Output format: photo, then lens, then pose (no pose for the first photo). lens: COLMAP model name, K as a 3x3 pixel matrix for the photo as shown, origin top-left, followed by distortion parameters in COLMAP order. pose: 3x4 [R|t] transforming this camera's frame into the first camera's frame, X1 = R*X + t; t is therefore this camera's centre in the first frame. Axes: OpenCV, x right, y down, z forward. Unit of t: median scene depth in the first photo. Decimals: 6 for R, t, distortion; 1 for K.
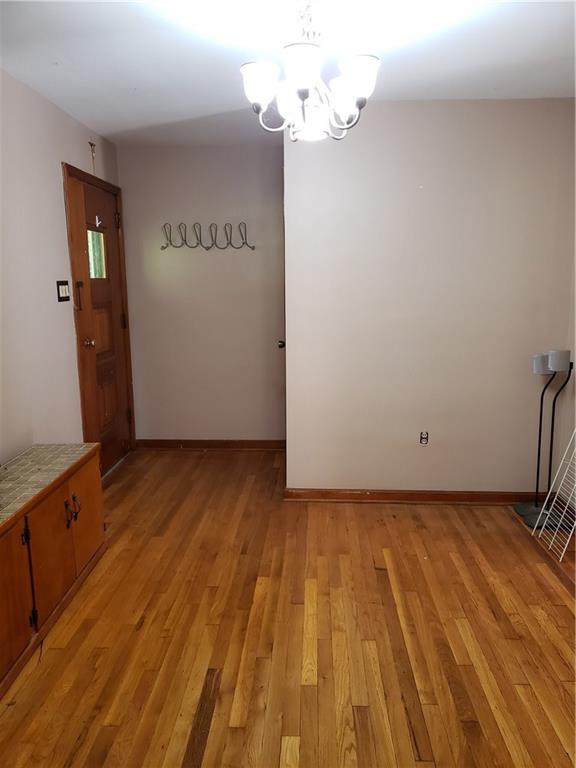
lens RADIAL K [[582.0, 0, 317.3], [0, 582.0, 385.7], [0, 0, 1]] dist [0.044165, -0.070877]
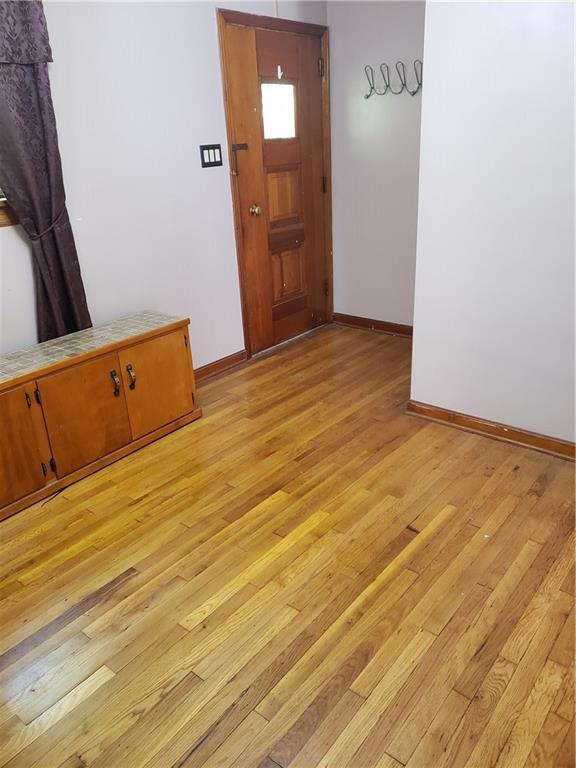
lens RADIAL K [[582.0, 0, 317.3], [0, 582.0, 385.7], [0, 0, 1]] dist [0.044165, -0.070877]
pose [[0.799960, 0.216540, -0.559620, 0.409495], [-0.076577, 0.961832, 0.262708, -0.075433], [0.595147, -0.167302, 0.786009, 0.329140]]
